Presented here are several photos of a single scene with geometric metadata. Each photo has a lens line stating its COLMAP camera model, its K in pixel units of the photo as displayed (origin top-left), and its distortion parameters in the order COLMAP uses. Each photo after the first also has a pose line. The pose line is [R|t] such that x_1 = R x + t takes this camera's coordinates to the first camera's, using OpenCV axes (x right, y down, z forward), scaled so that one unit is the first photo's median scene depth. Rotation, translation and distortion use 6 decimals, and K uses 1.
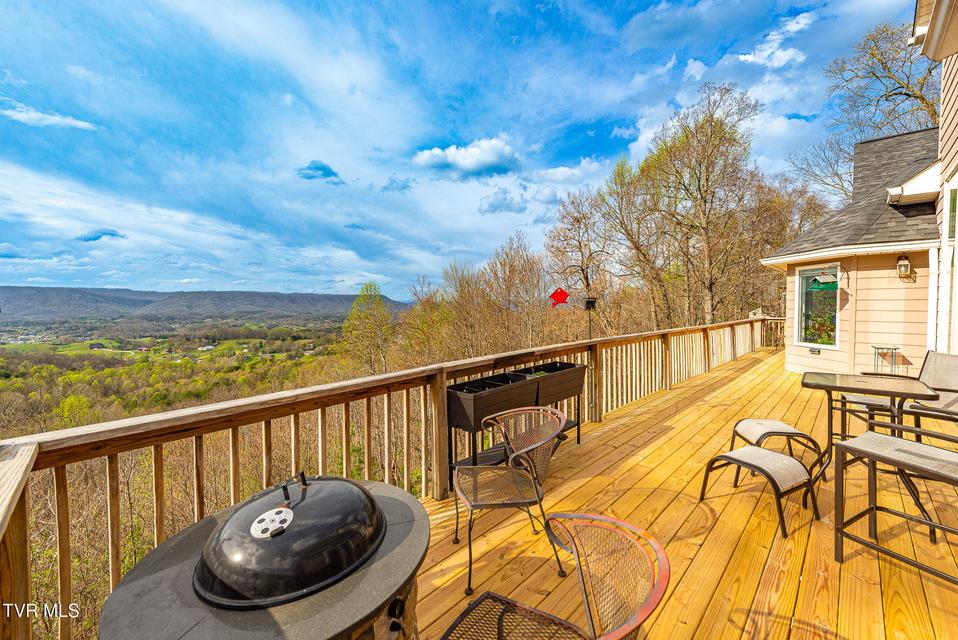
lens RADIAL K [[392.7, 0, 479.0], [0, 392.7, 320.0], [0, 0, 1]] dist [-0.000852, -0.000466]
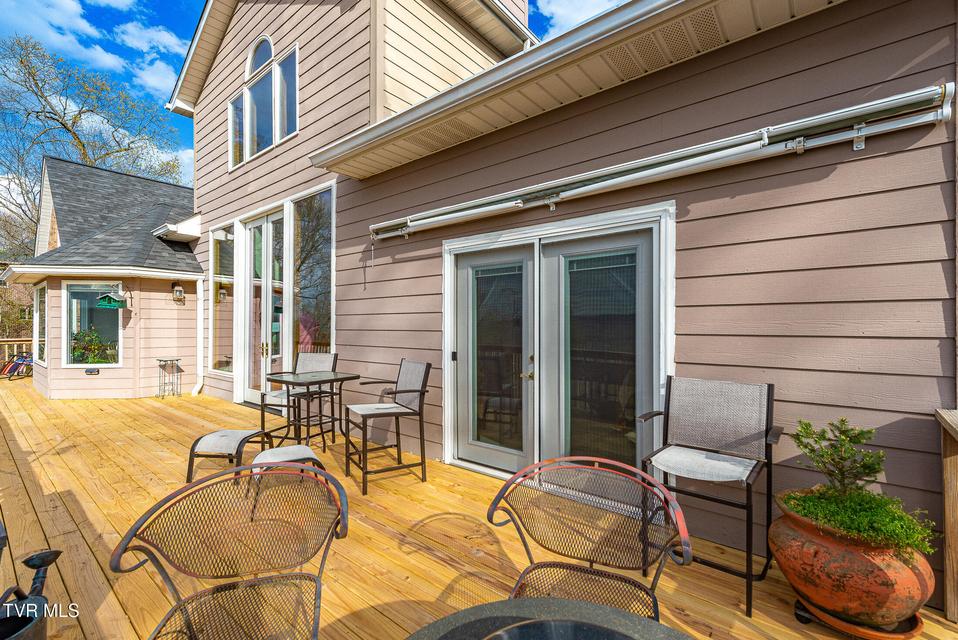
lens RADIAL K [[368.4, 0, 478.4], [0, 368.4, 327.8], [0, 0, 1]] dist [0.002397, 0.000091]
pose [[-0.065605, -0.005490, 0.997831, -0.147155], [0.033625, 0.999405, 0.007710, -0.002379], [-0.997279, 0.034057, -0.065381, 0.190608]]
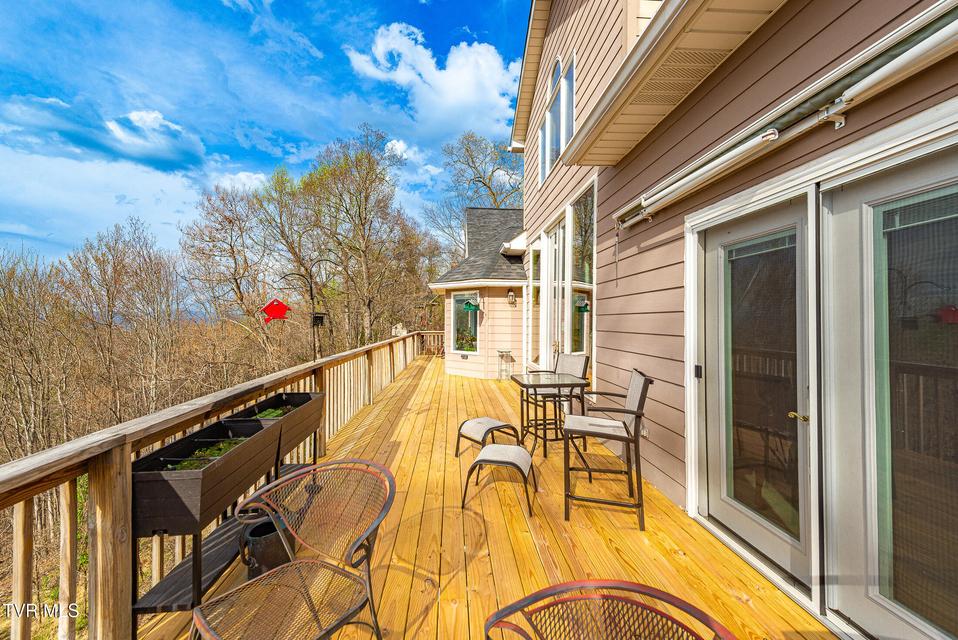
lens RADIAL K [[386.2, 0, 506.5], [0, 386.2, 318.0], [0, 0, 1]] dist [0.001435, -0.000364]
pose [[0.645808, 0.011642, 0.763411, -0.060407], [0.021980, 0.999186, -0.033832, -0.005343], [-0.763184, 0.038628, 0.645026, 0.087080]]
